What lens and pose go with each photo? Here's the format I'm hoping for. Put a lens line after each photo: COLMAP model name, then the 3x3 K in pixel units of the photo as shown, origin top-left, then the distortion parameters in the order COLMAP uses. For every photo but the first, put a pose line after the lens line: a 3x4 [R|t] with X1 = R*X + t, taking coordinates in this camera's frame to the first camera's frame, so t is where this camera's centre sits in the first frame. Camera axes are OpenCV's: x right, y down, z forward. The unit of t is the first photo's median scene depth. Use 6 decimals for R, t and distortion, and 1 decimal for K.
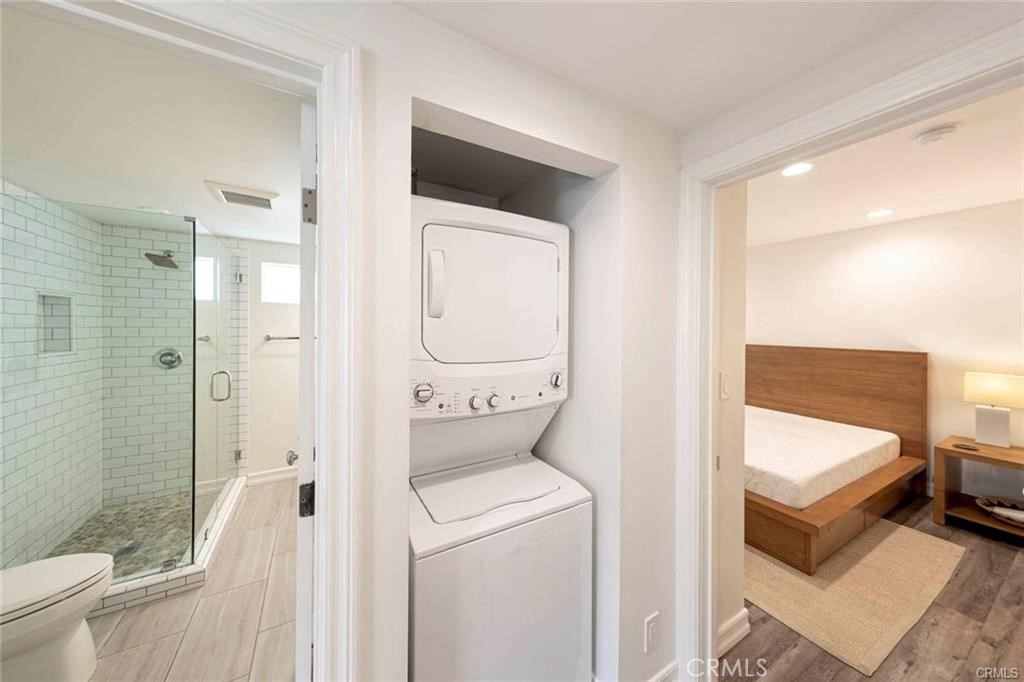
lens RADIAL K [[334.9, 0, 504.3], [0, 334.9, 334.3], [0, 0, 1]] dist [0.002962, 0.000417]
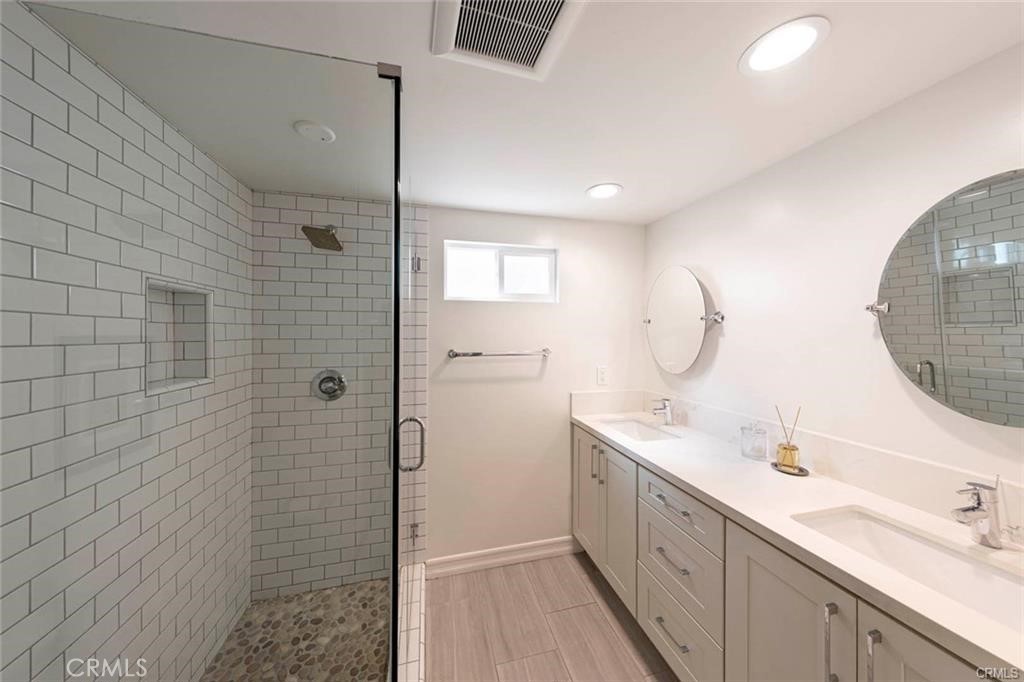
lens RADIAL K [[313.9, 0, 508.2], [0, 313.9, 337.6], [0, 0, 1]] dist [0.000614, 0.000225]
pose [[0.970402, -0.006382, -0.241411, -0.452845], [0.003301, 0.999908, -0.013163, -0.012678], [0.241472, 0.011976, 0.970334, 0.430089]]
